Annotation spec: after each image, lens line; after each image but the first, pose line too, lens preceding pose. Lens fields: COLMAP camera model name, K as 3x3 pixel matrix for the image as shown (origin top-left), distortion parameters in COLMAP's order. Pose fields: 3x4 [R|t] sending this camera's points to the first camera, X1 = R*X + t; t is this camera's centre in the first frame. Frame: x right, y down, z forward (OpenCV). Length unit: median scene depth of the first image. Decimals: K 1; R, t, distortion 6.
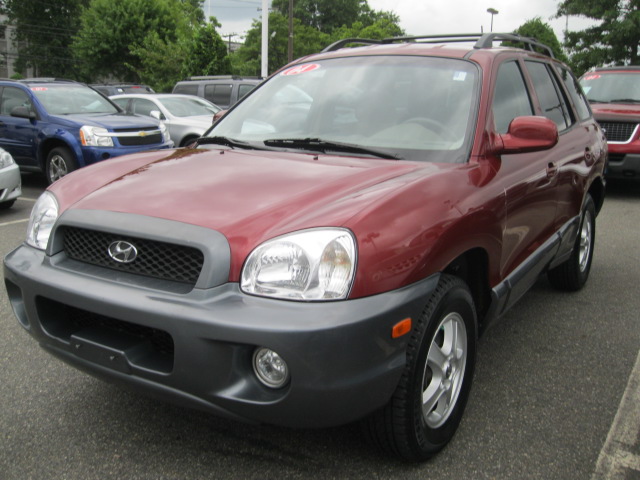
lens RADIAL K [[645.8, 0, 320.0], [0, 645.8, 240.0], [0, 0, 1]] dist [-0.002484, -0.000305]
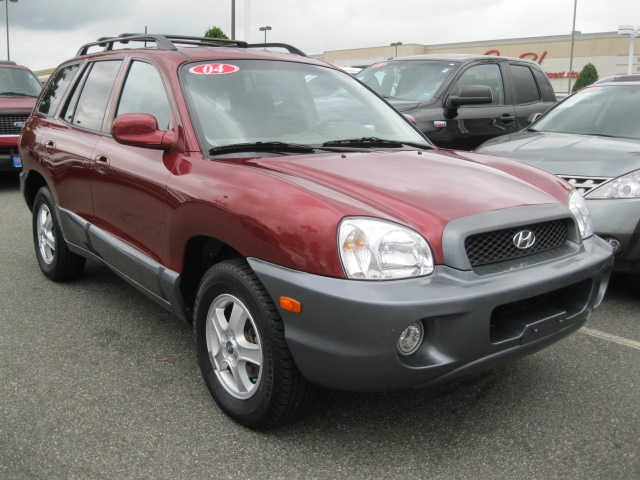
lens RADIAL K [[645.8, 0, 320.0], [0, 645.8, 240.0], [0, 0, 1]] dist [-0.002484, -0.000305]
pose [[0.268935, -0.189551, 0.944322, -1.139449], [0.173052, 0.973998, 0.146224, -0.162779], [-0.947485, 0.124092, 0.294744, 0.766352]]
